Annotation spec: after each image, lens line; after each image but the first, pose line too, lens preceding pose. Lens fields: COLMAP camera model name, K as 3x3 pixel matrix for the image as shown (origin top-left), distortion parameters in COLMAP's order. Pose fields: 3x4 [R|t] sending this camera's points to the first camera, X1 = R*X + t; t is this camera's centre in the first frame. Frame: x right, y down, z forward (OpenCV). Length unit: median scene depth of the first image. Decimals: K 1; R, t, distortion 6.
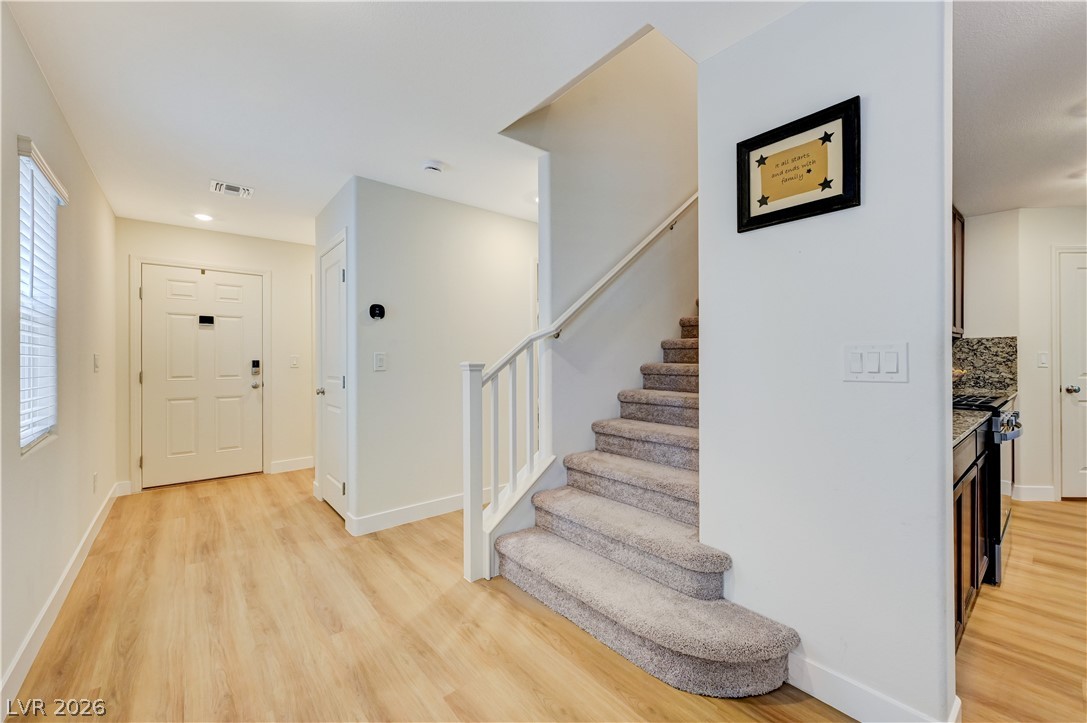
lens RADIAL K [[429.7, 0, 547.2], [0, 429.7, 359.2], [0, 0, 1]] dist [0.000570, 0.000099]
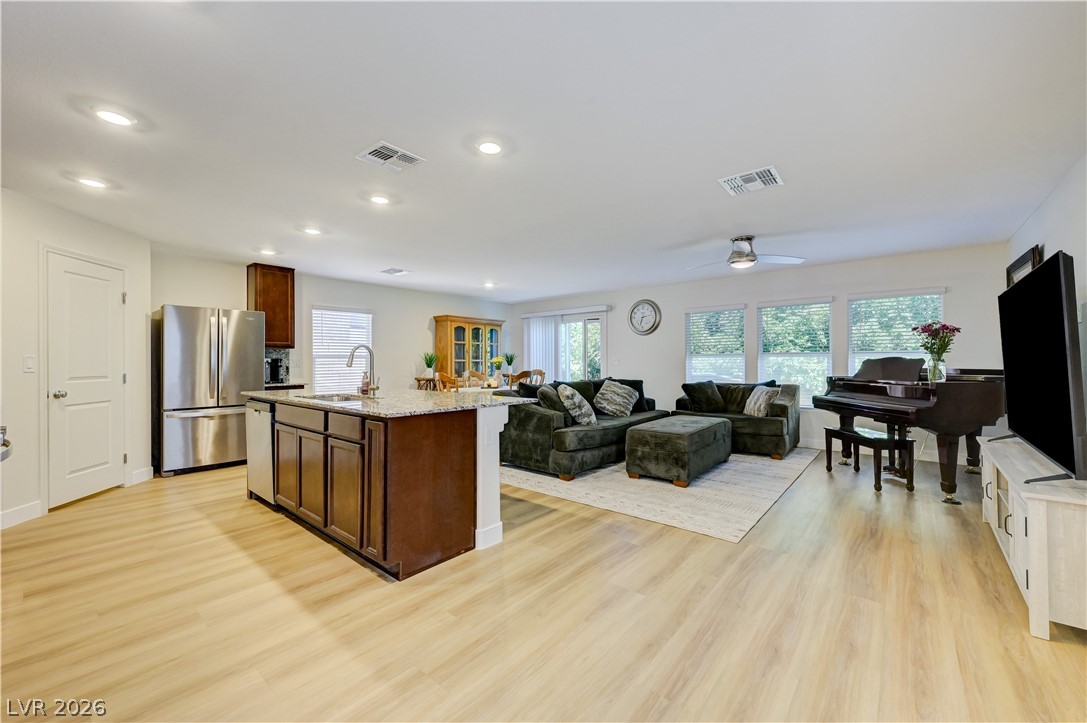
lens RADIAL K [[429.7, 0, 547.2], [0, 429.7, 359.2], [0, 0, 1]] dist [0.000570, 0.000099]
pose [[-0.174931, 0.007434, 0.984553, 0.092345], [0.003761, 0.999969, -0.006883, 0.001939], [-0.984574, 0.002499, -0.174954, 0.112657]]
